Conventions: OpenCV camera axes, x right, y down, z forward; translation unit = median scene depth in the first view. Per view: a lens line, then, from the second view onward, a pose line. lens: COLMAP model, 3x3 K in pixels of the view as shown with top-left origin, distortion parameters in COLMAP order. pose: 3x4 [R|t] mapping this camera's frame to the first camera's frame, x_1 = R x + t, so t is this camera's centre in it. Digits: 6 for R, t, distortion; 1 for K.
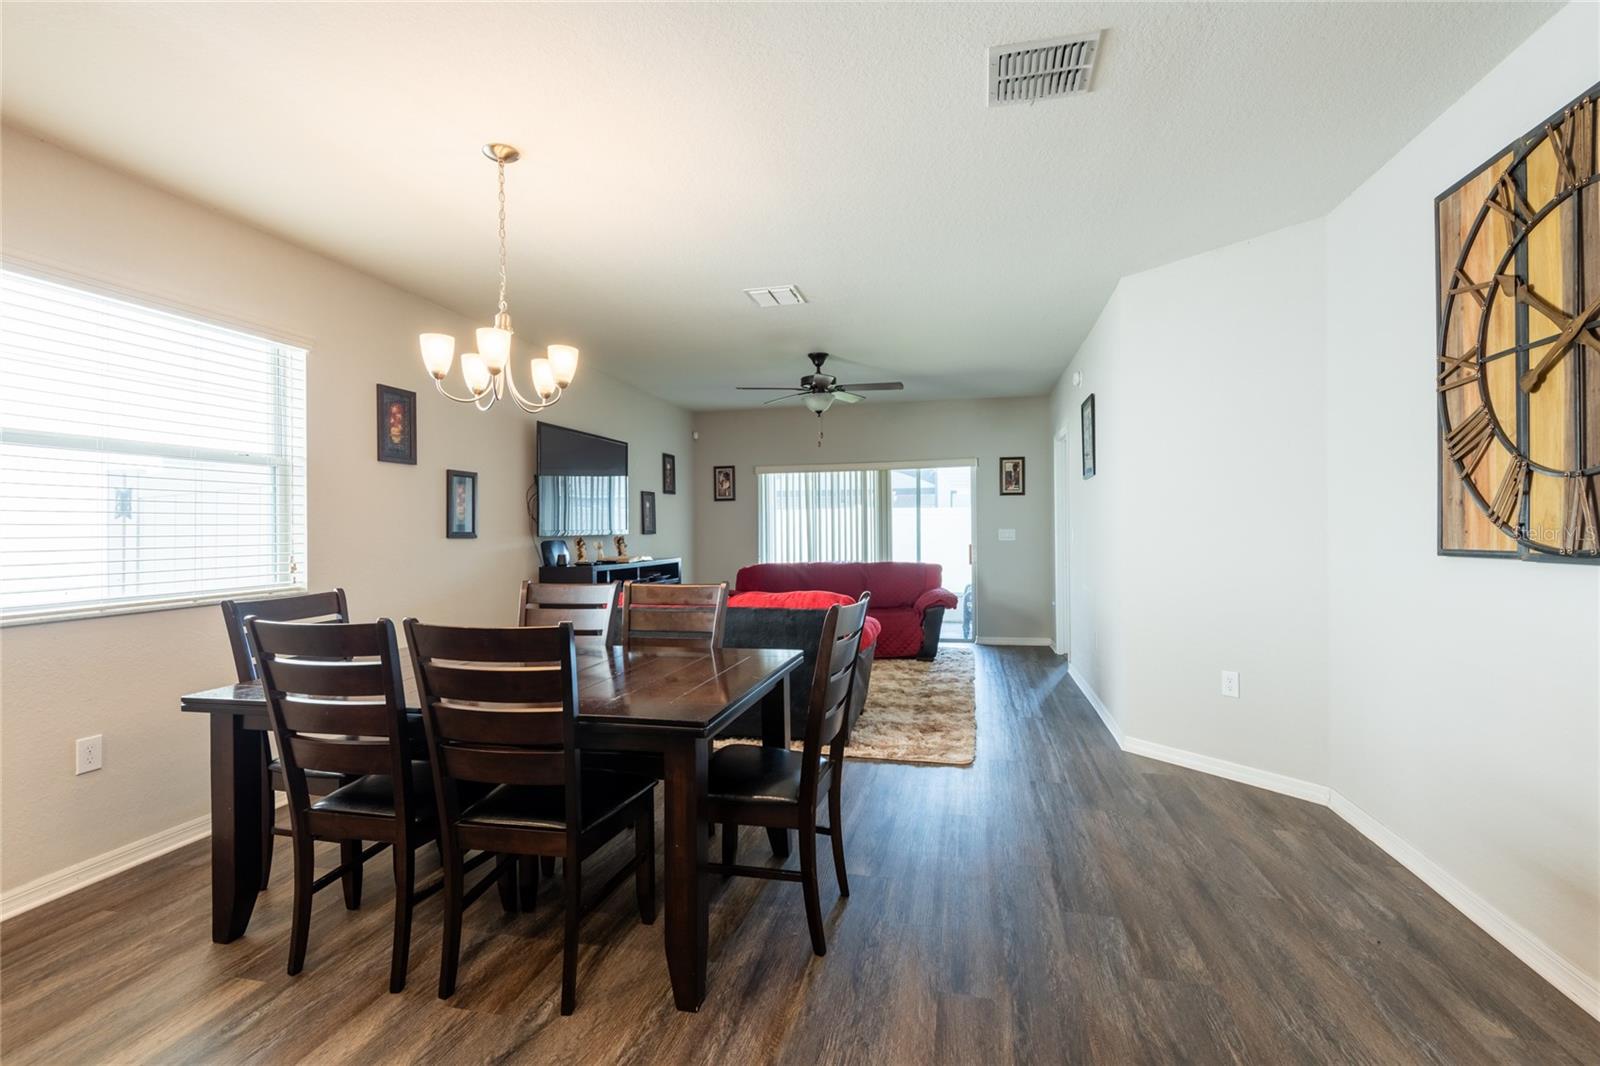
lens RADIAL K [[730.0, 0, 810.3], [0, 730.0, 523.8], [0, 0, 1]] dist [0.001475, -0.000217]
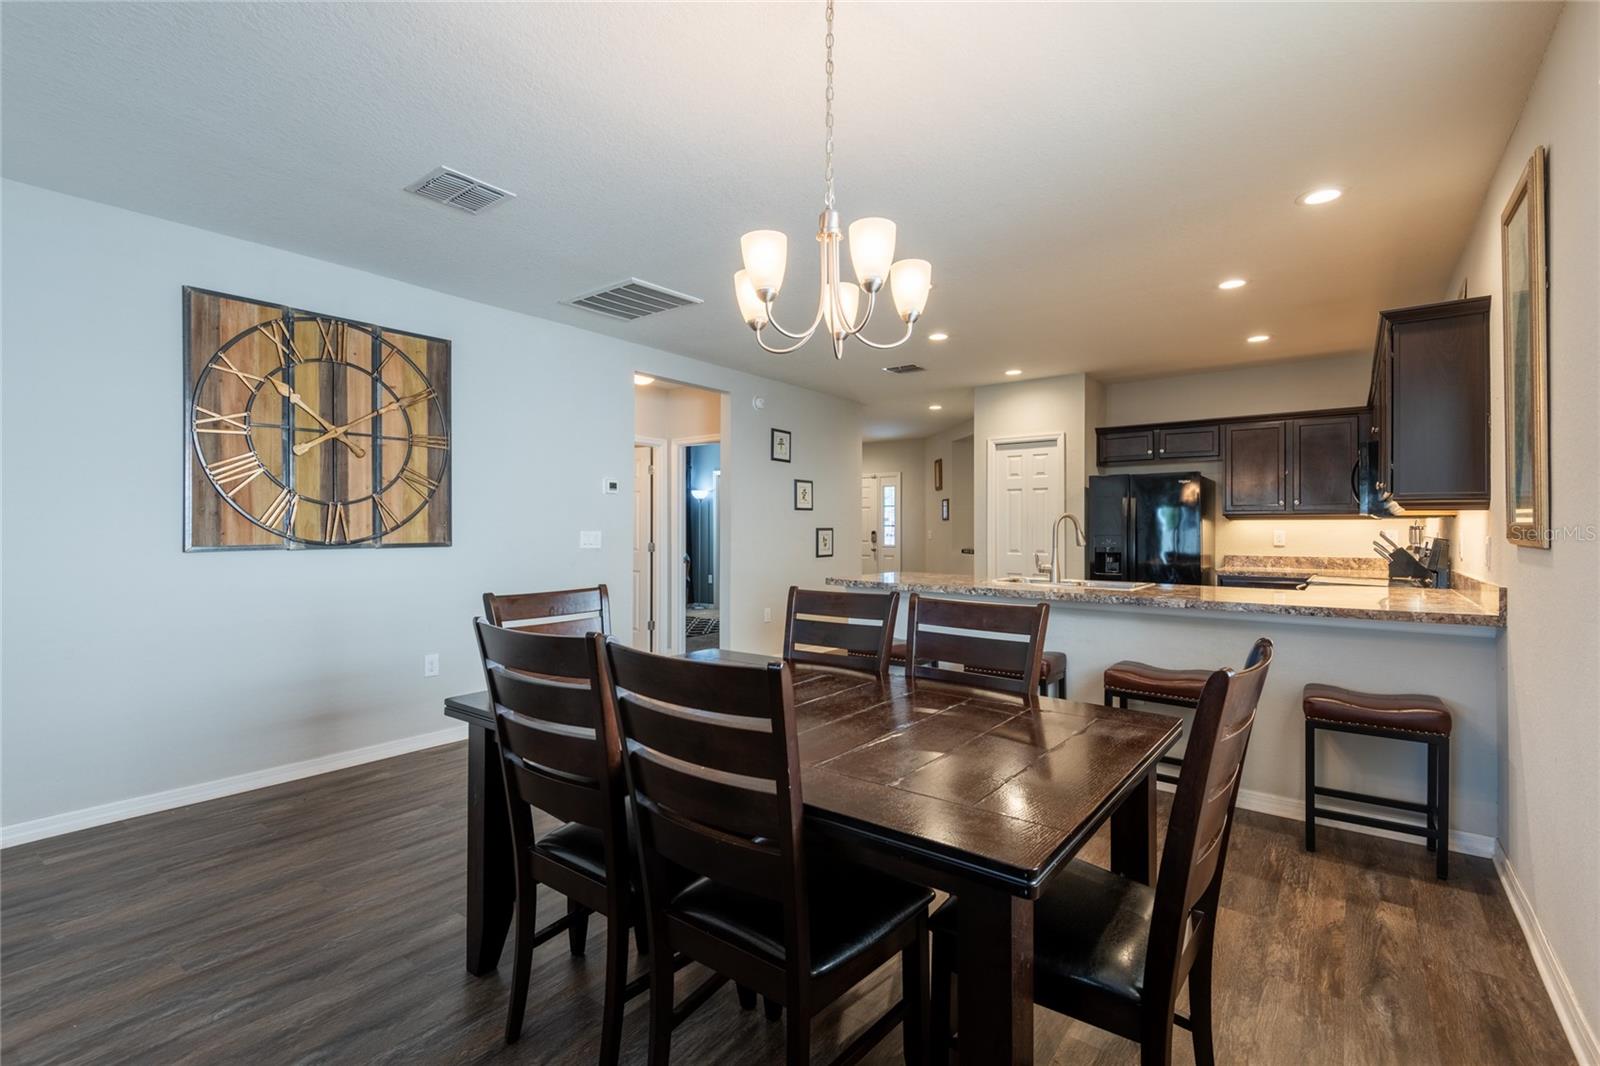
lens RADIAL K [[730.0, 0, 810.3], [0, 730.0, 523.8], [0, 0, 1]] dist [0.001475, -0.000217]
pose [[-0.913816, 0.011775, 0.405958, -0.317225], [0.005460, 0.999845, -0.016710, 0.009127], [-0.406092, -0.013053, -0.913739, 0.758964]]
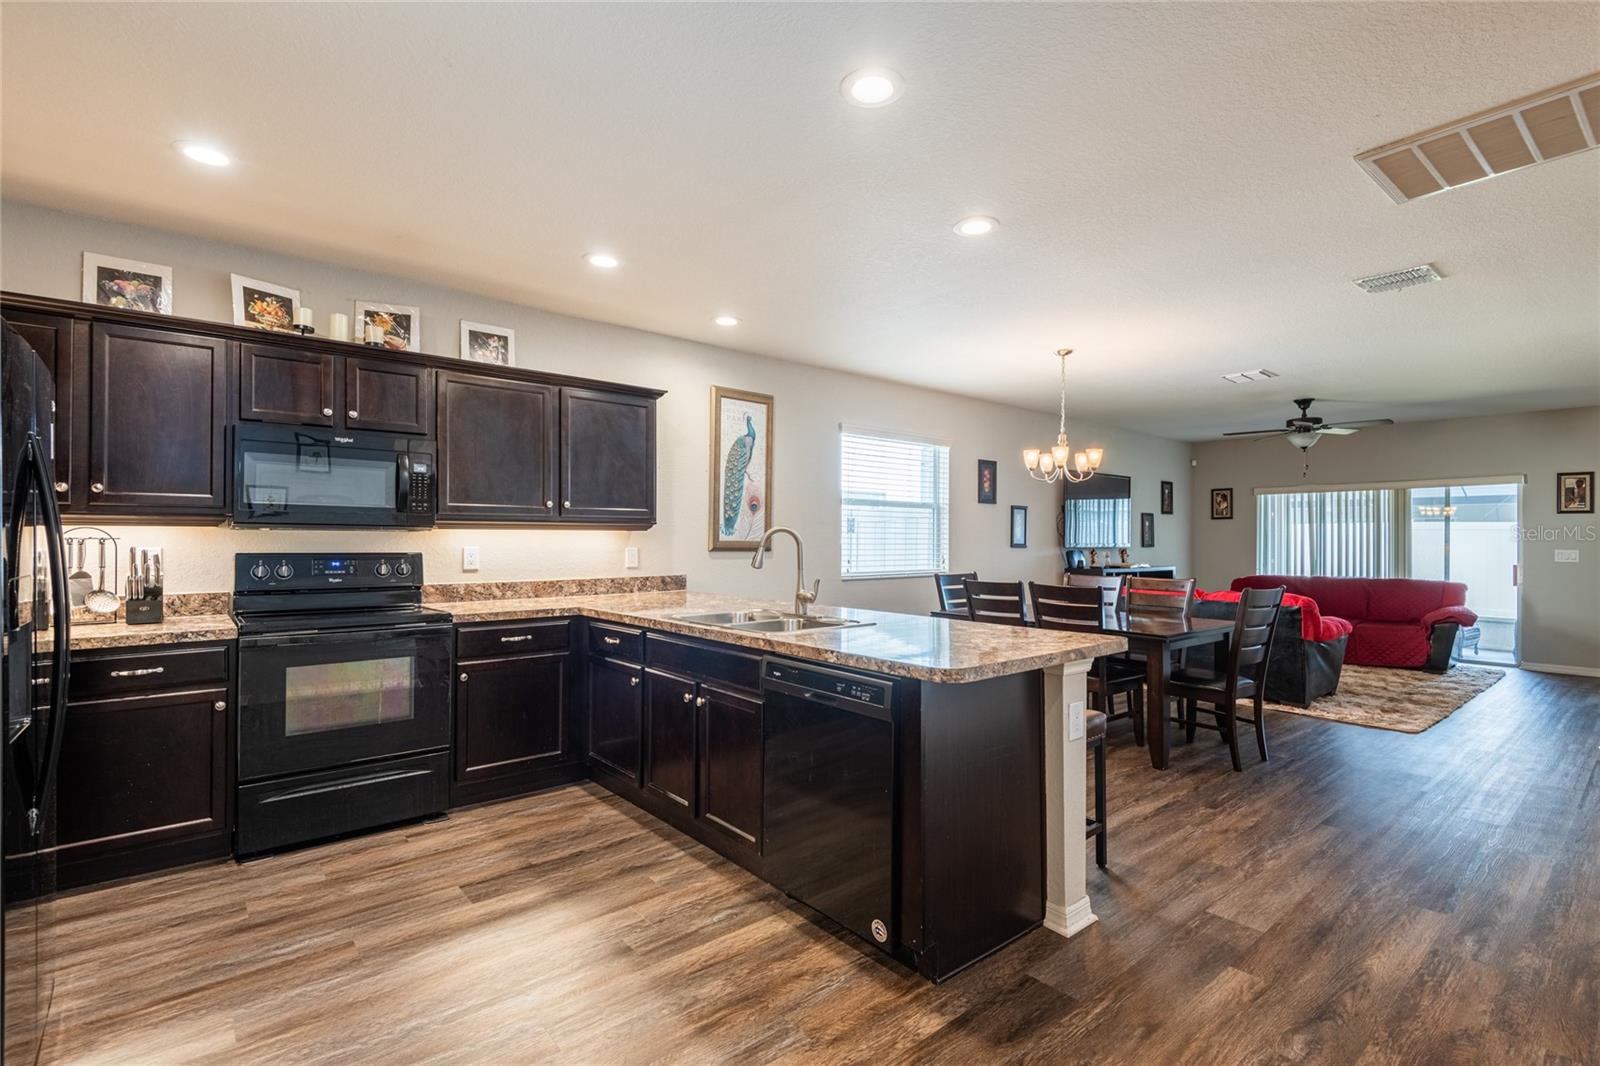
lens RADIAL K [[725.9, 0, 803.3], [0, 725.9, 534.6], [0, 0, 1]] dist [0.034495, -0.025602]
pose [[0.786102, 0.008171, -0.618042, 0.111473], [-0.008029, 0.999963, 0.003008, -0.007998], [0.618044, 0.002597, 0.786139, -0.441663]]
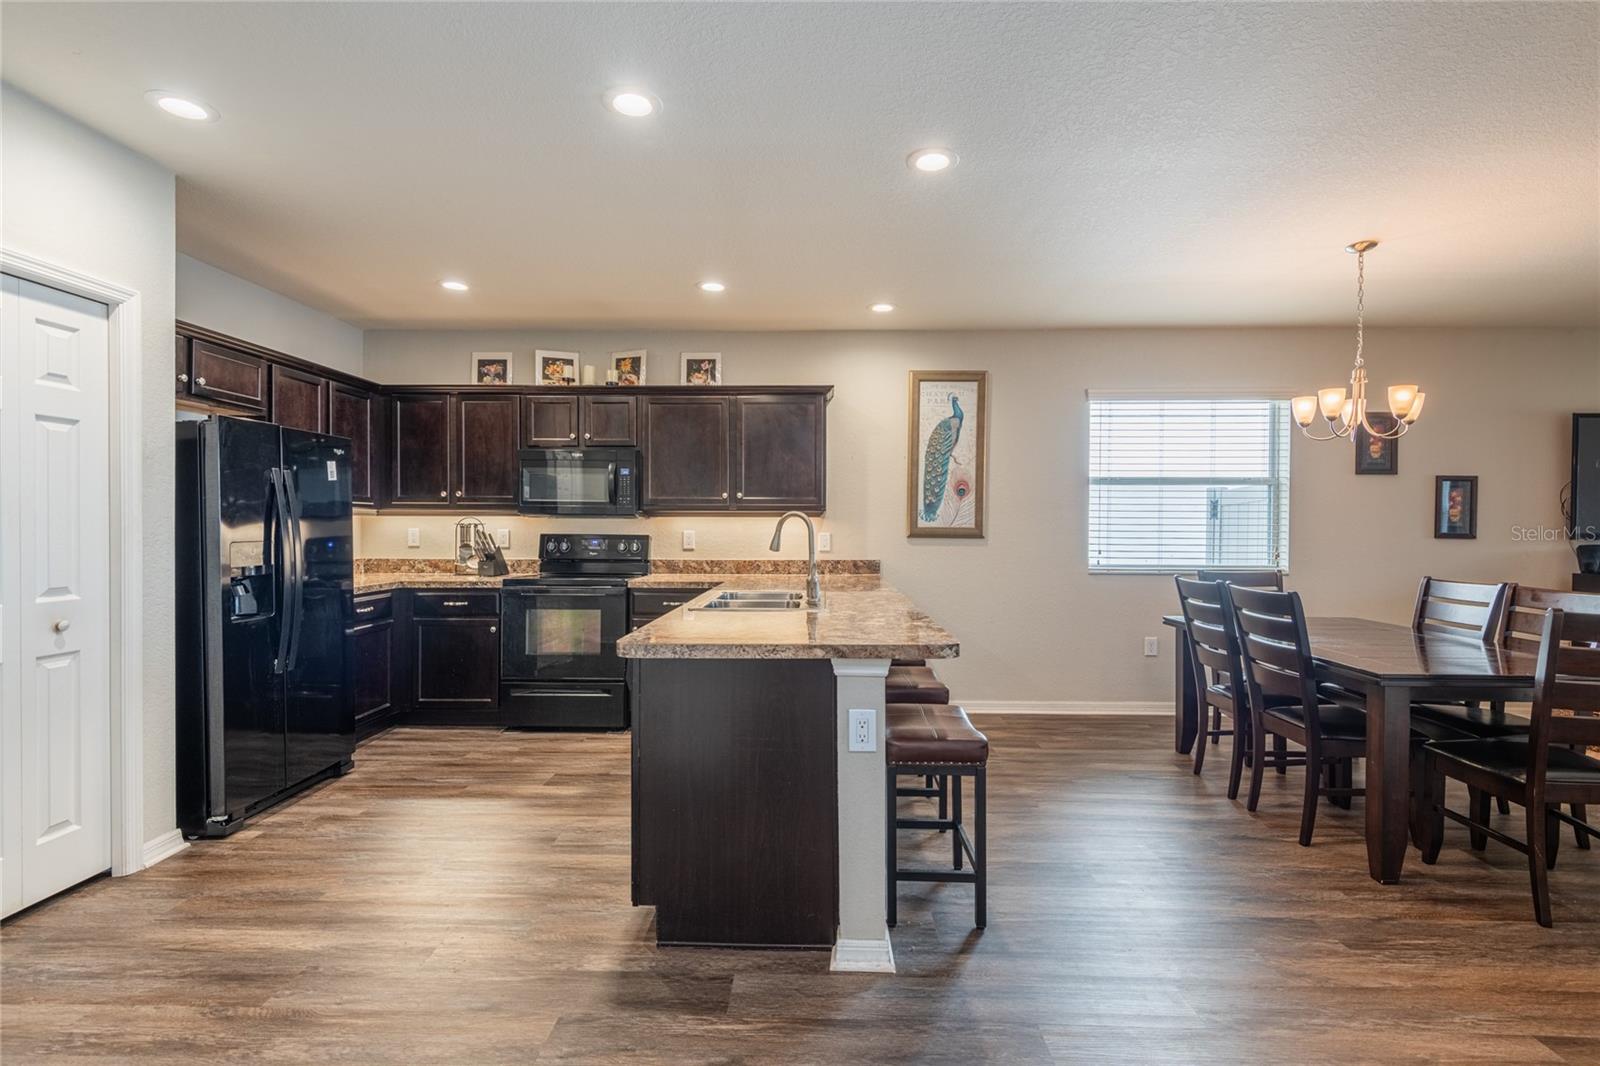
lens RADIAL K [[731.9, 0, 802.6], [0, 731.9, 532.5], [0, 0, 1]] dist [0.027982, -0.018035]
pose [[0.186175, 0.019723, -0.982319, 0.331387], [-0.001641, 0.999803, 0.019764, -0.007380], [0.982515, -0.002068, 0.186170, -0.111079]]
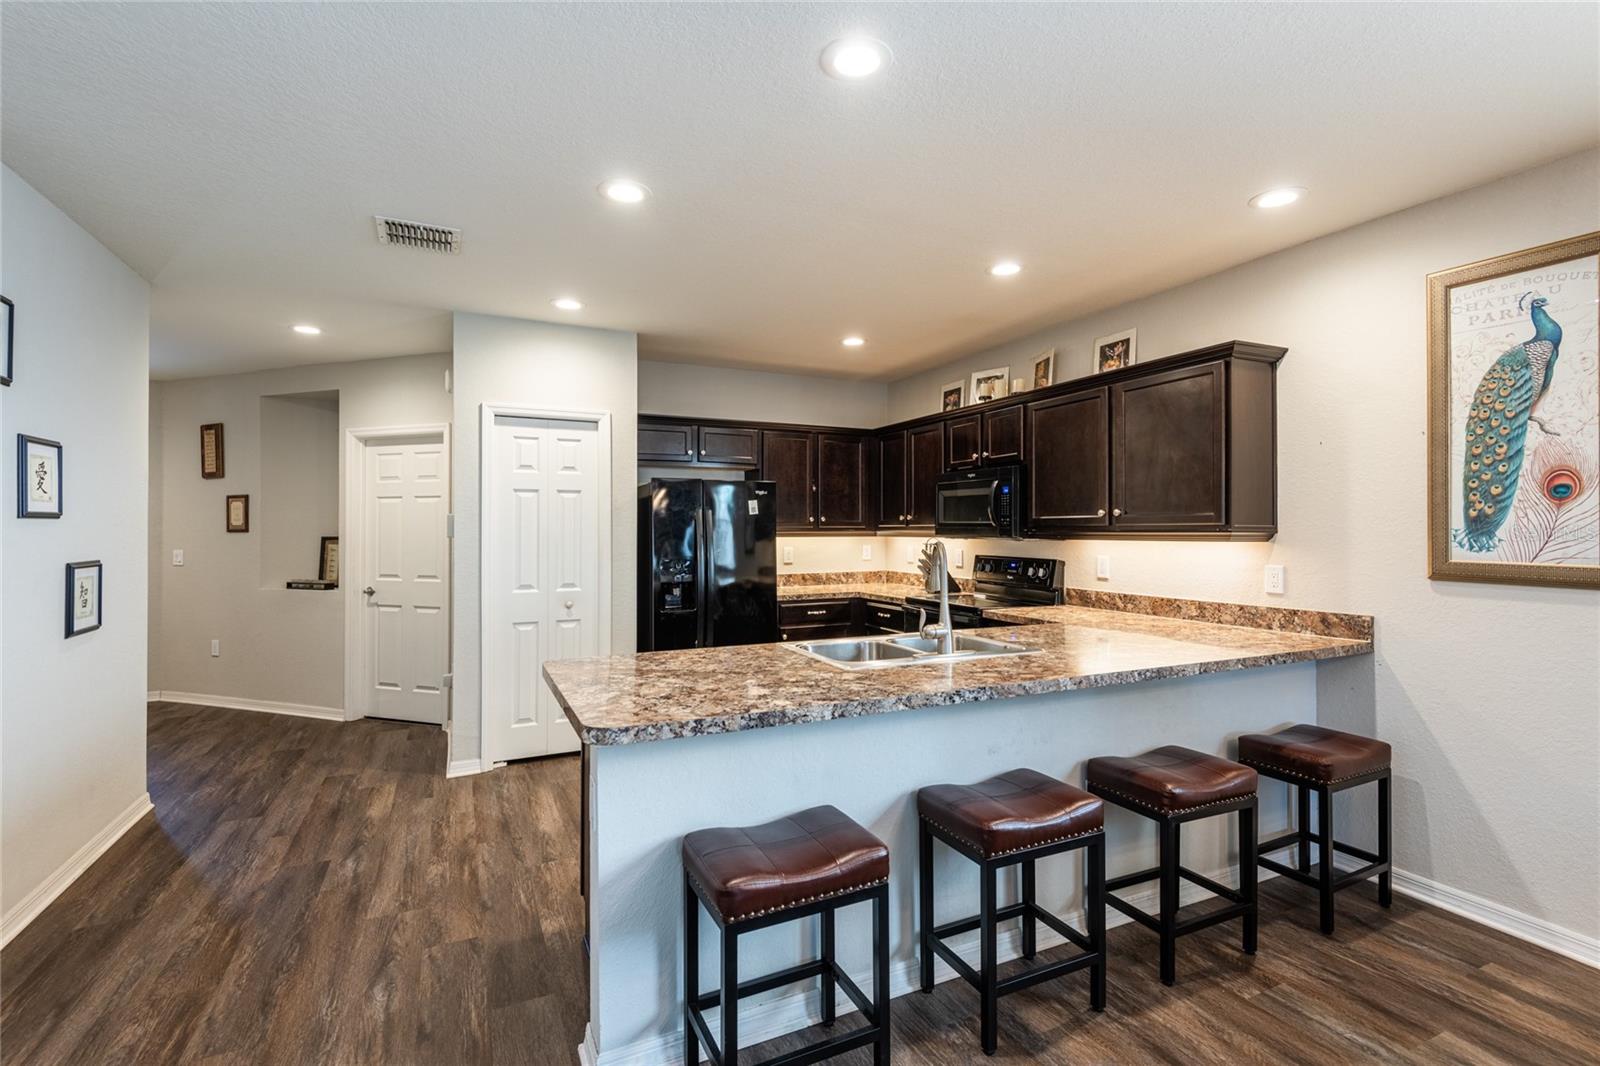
lens RADIAL K [[721.8, 0, 805.2], [0, 721.8, 524.8], [0, 0, 1]] dist [0.032323, -0.019554]
pose [[-0.786724, 0.006731, -0.617268, 0.101385], [0.011226, 0.999931, -0.003403, -0.023319], [0.617203, -0.009607, -0.786746, 0.307267]]
